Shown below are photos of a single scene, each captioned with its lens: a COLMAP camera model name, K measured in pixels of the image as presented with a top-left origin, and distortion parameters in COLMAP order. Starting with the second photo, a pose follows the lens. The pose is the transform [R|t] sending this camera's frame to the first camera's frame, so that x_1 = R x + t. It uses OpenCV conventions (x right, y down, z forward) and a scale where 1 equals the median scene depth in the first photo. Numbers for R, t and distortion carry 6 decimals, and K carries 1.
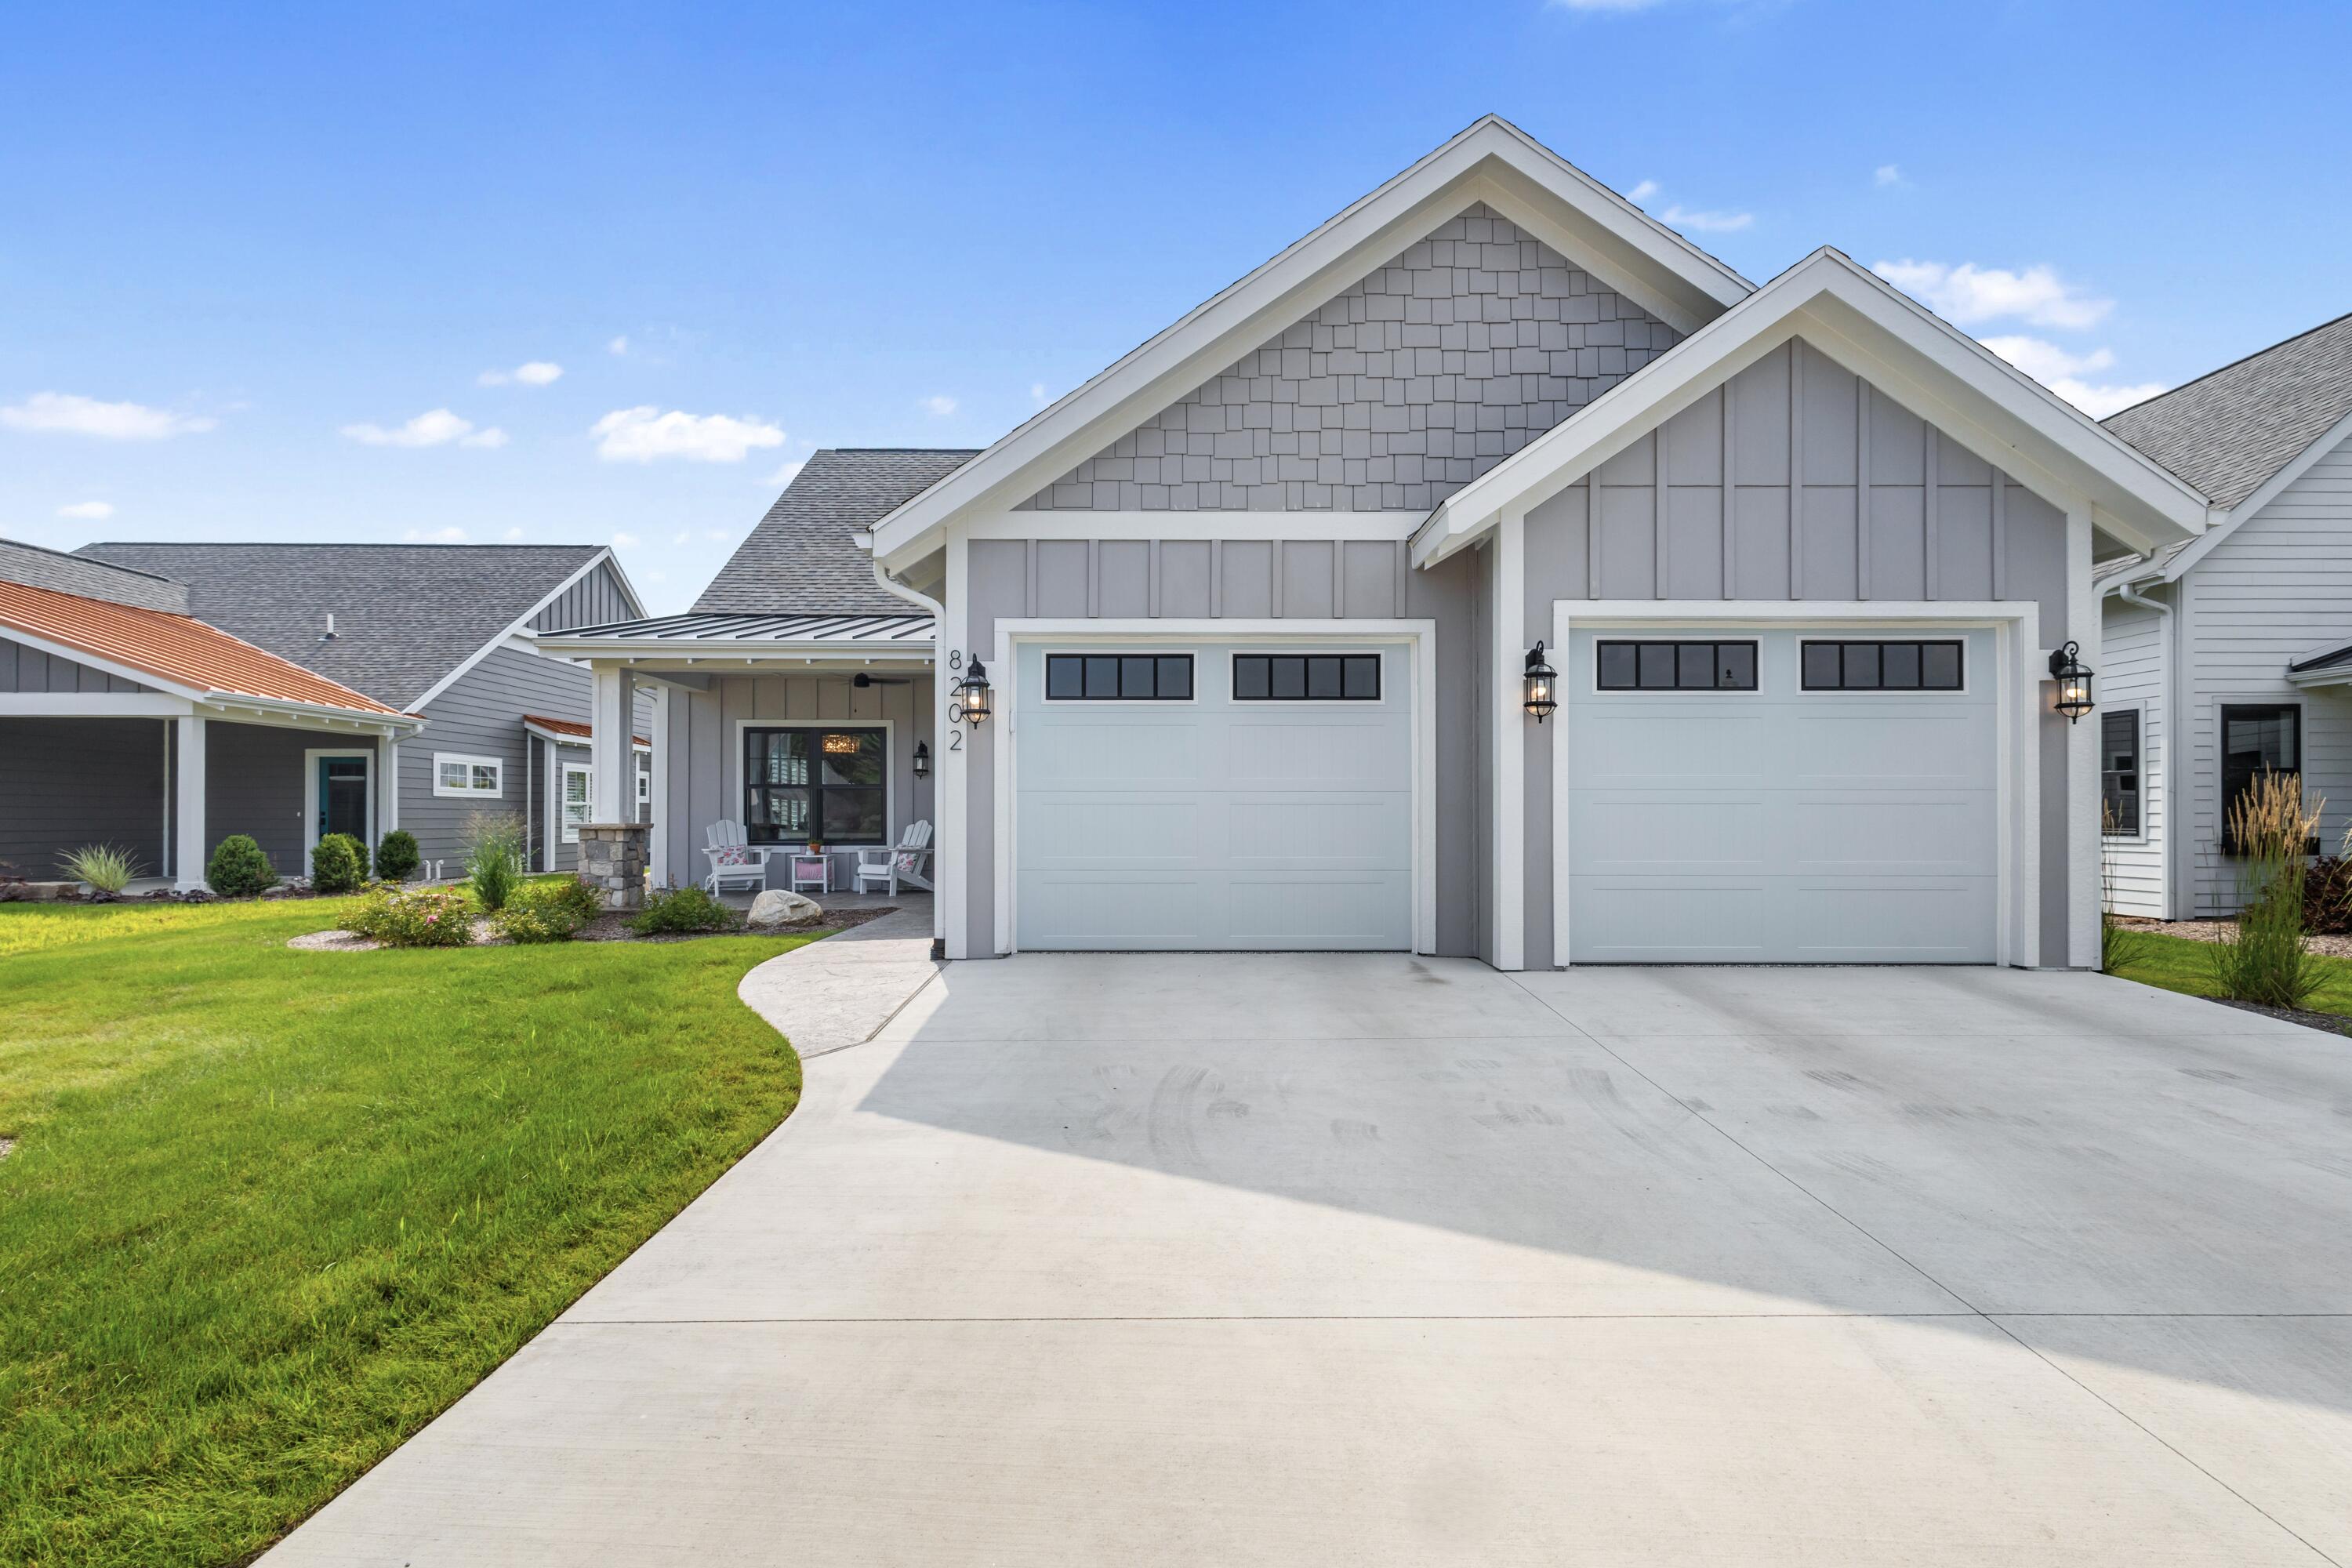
lens RADIAL K [[1086.4, 0, 1176.7], [0, 1086.4, 813.2], [0, 0, 1]] dist [0.003182, 0.000009]
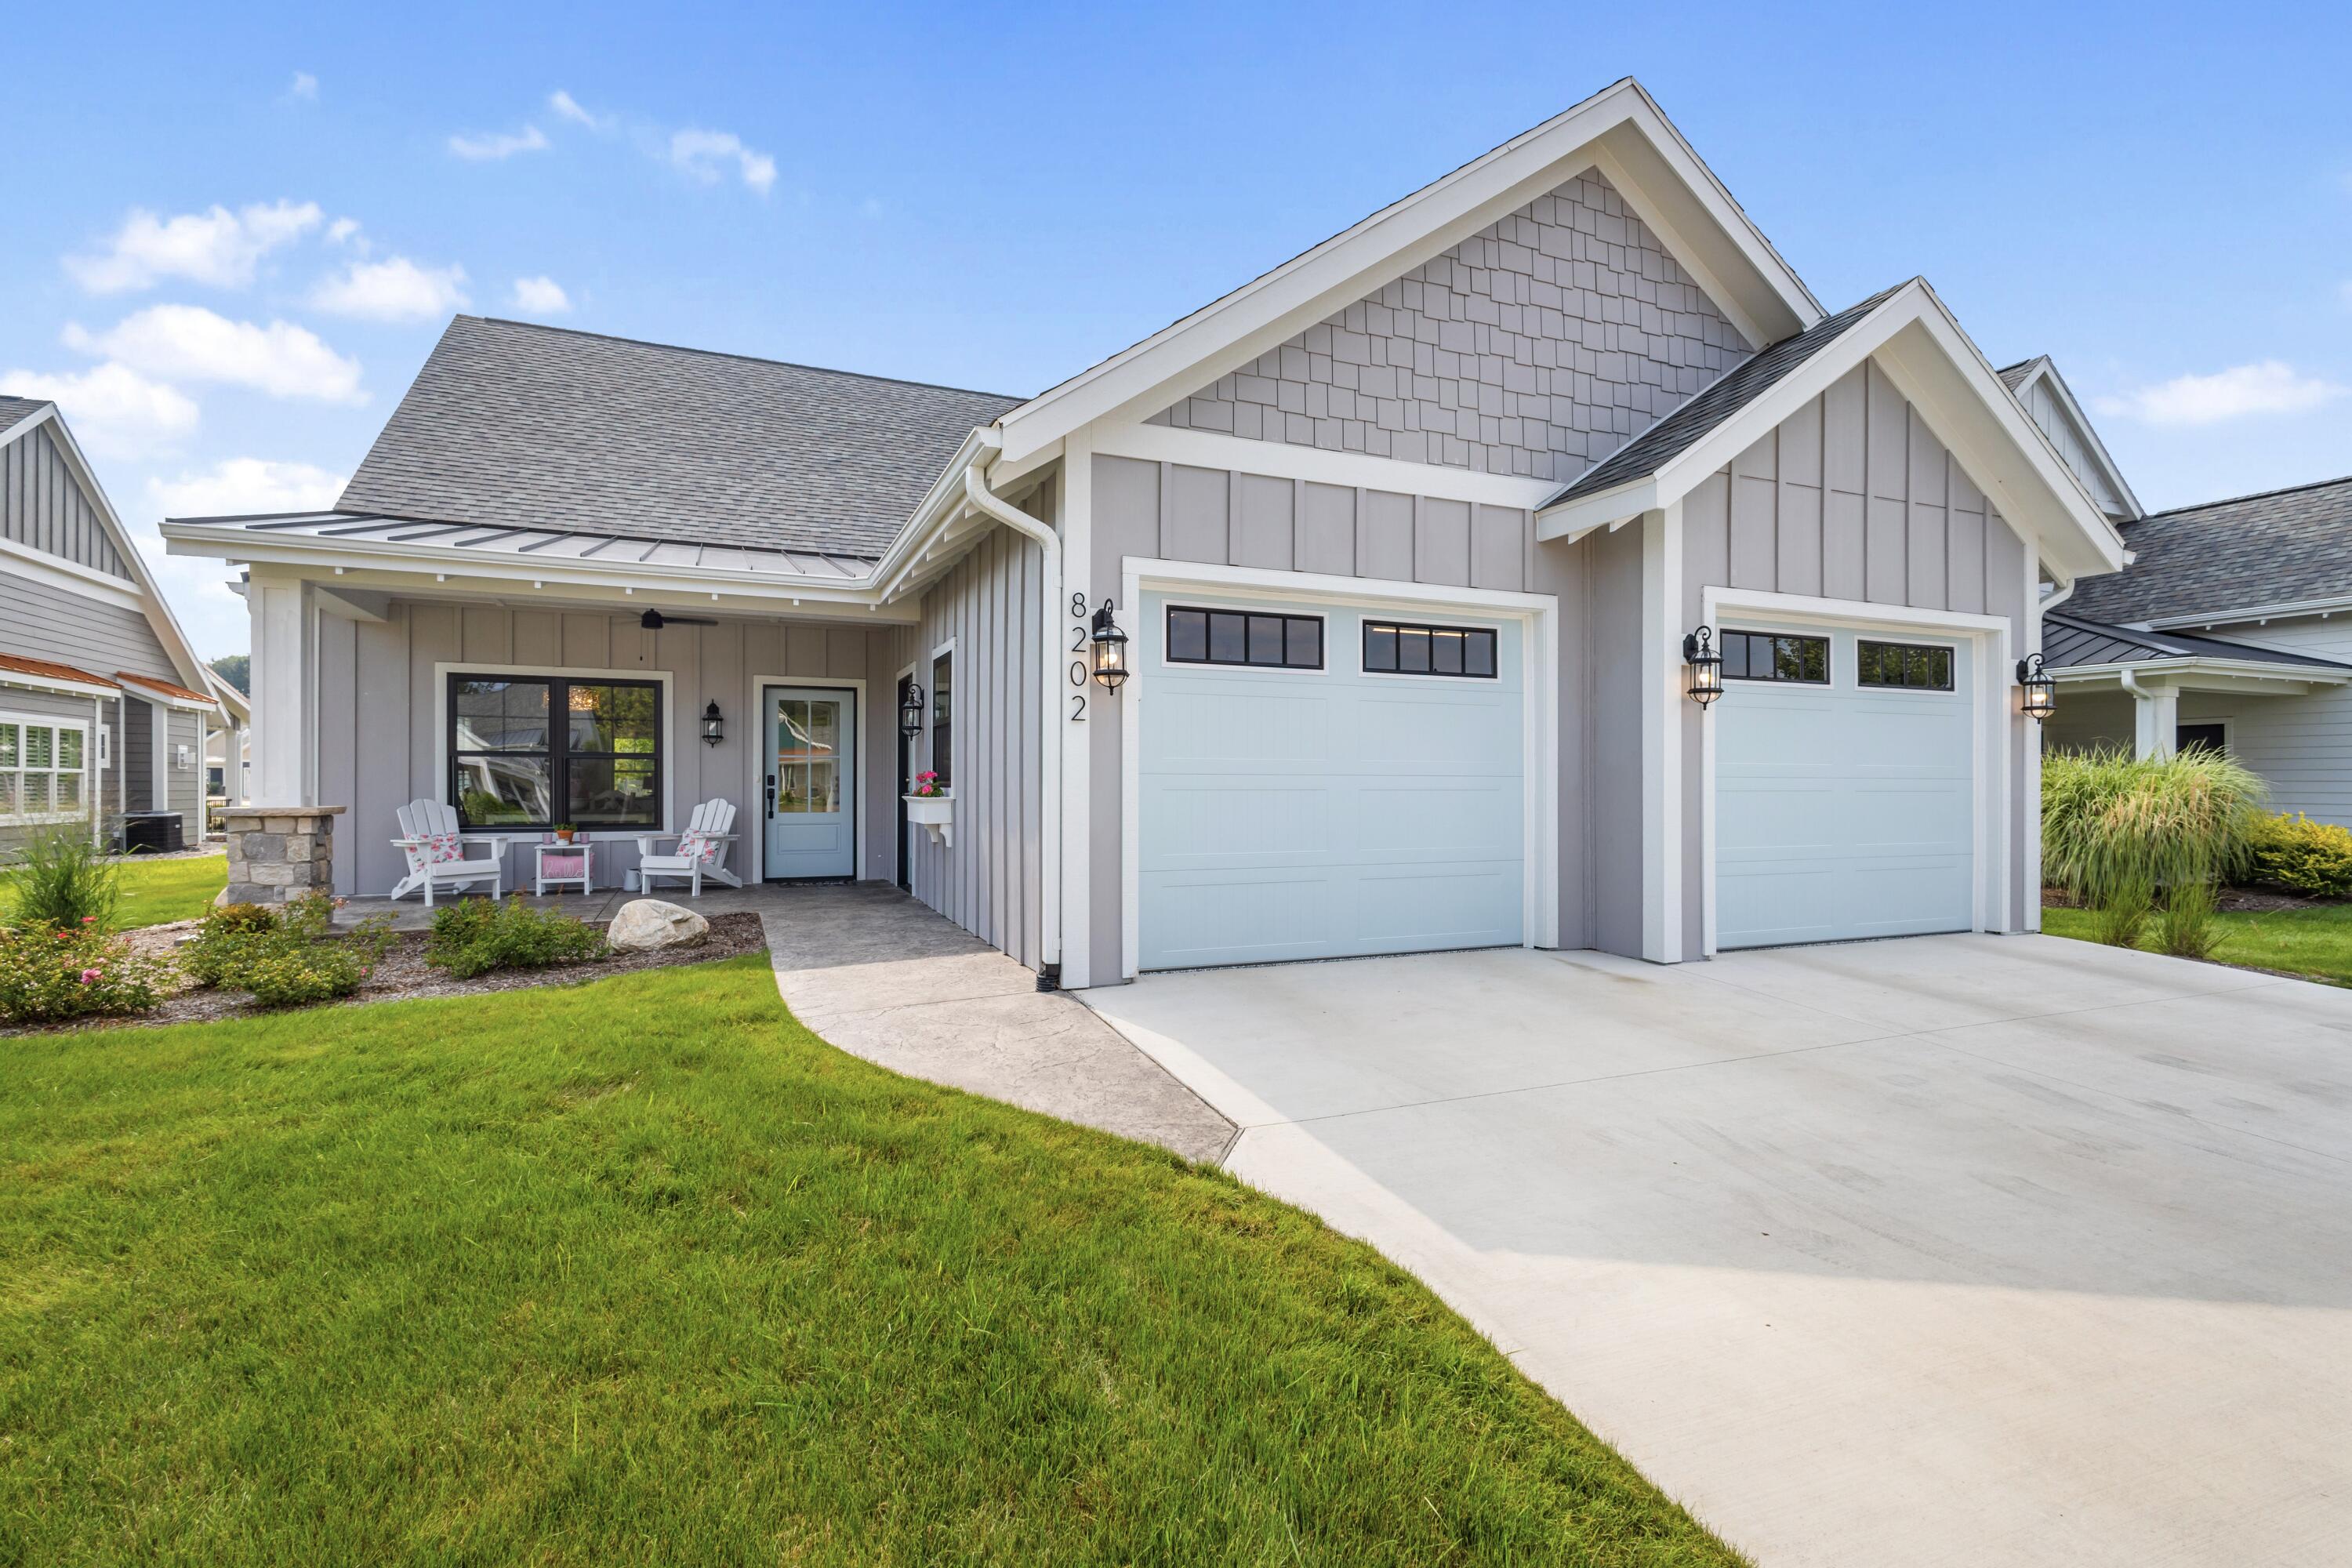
lens RADIAL K [[1075.6, 0, 1176.0], [0, 1075.6, 784.0], [0, 0, 1]] dist [0.006870, -0.000184]
pose [[0.921537, 0.002536, 0.388282, -0.434952], [-0.004128, 0.999986, 0.003266, -0.015585], [-0.388268, -0.004612, 0.921535, 0.259180]]
